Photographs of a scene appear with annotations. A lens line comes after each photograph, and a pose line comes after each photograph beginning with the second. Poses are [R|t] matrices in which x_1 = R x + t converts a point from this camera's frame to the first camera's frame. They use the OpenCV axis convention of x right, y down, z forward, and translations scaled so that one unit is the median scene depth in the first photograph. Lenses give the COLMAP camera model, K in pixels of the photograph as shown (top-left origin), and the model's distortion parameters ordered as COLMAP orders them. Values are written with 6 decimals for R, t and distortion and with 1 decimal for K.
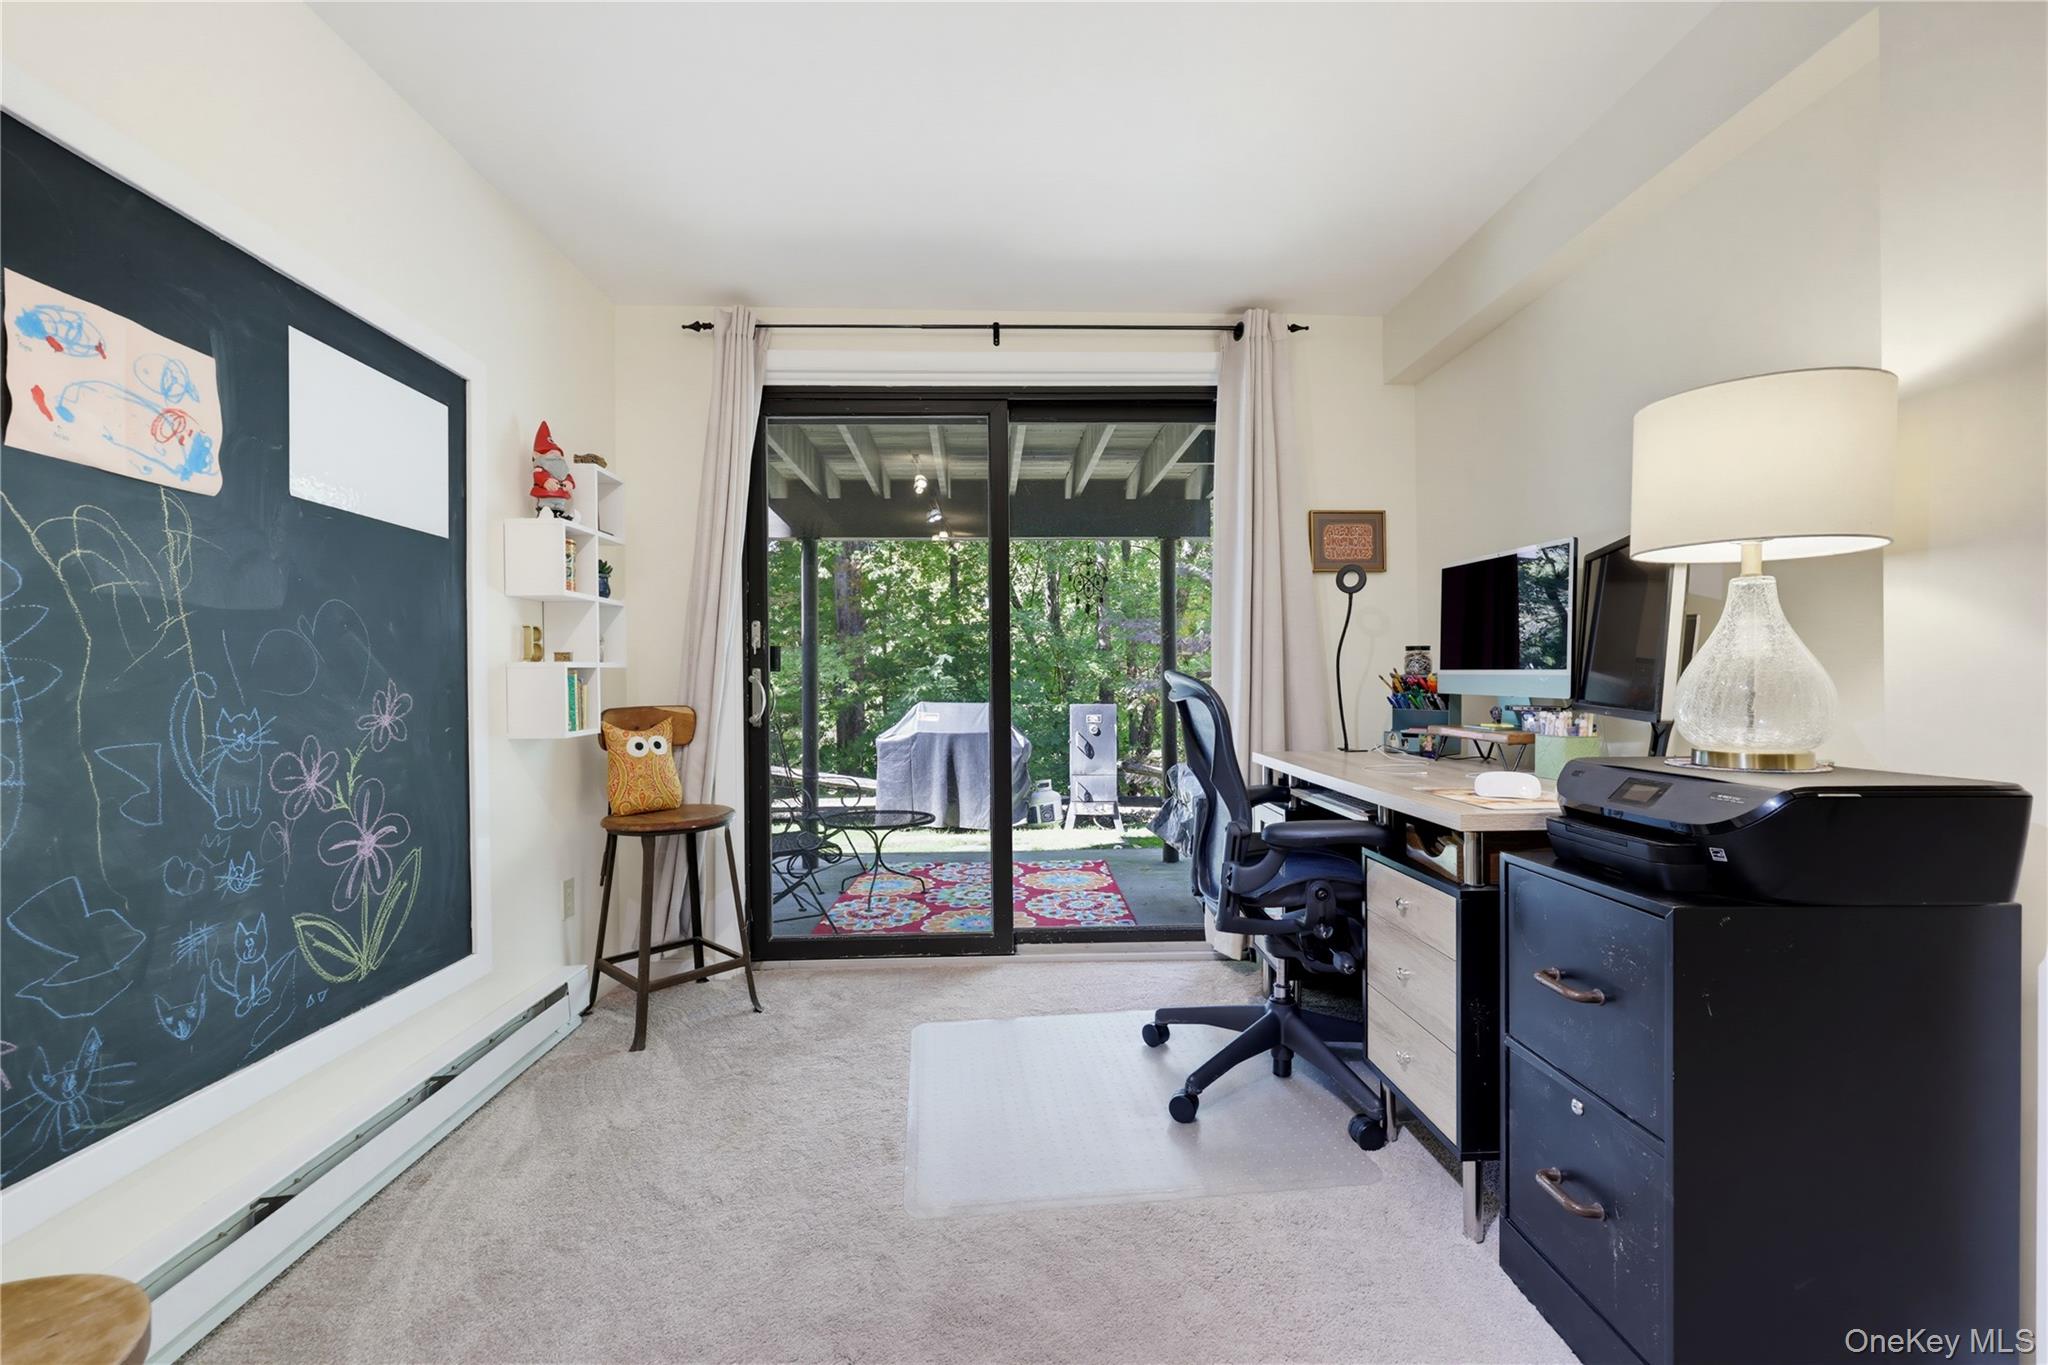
lens RADIAL K [[869.2, 0, 1024.0], [0, 869.2, 682.5], [0, 0, 1]] dist [0.000332, 0.000484]
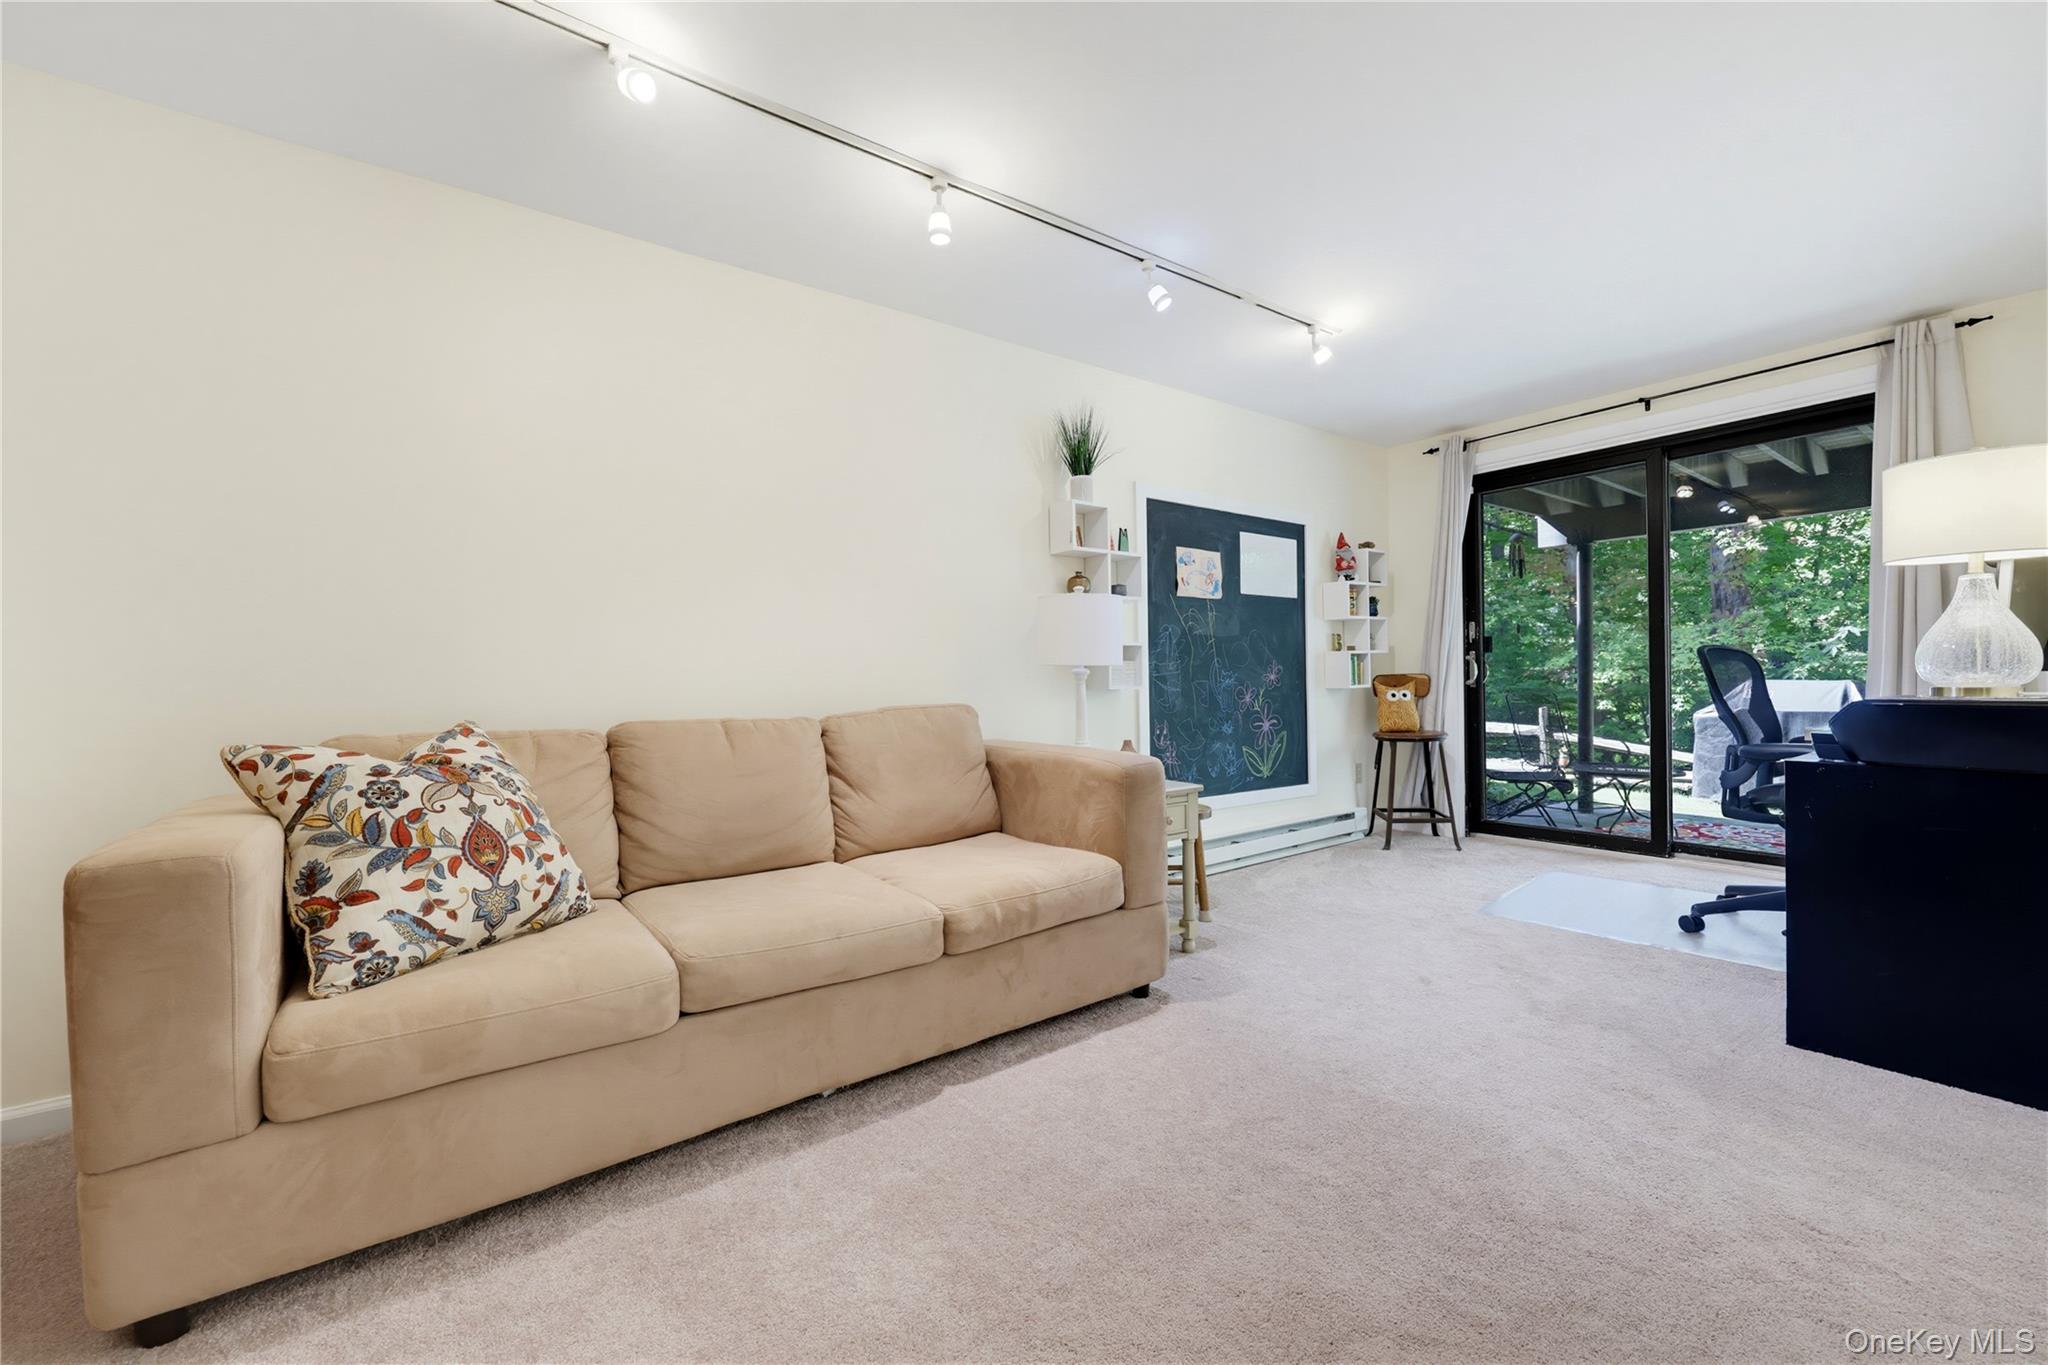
lens RADIAL K [[823.0, 0, 1023.3], [0, 823.0, 684.9], [0, 0, 1]] dist [0.000087, 0.000056]
pose [[0.556909, 0.003804, -0.830565, 0.634434], [0.011452, 0.999859, 0.012258, 0.023157], [0.830495, -0.016338, 0.556787, -0.694378]]
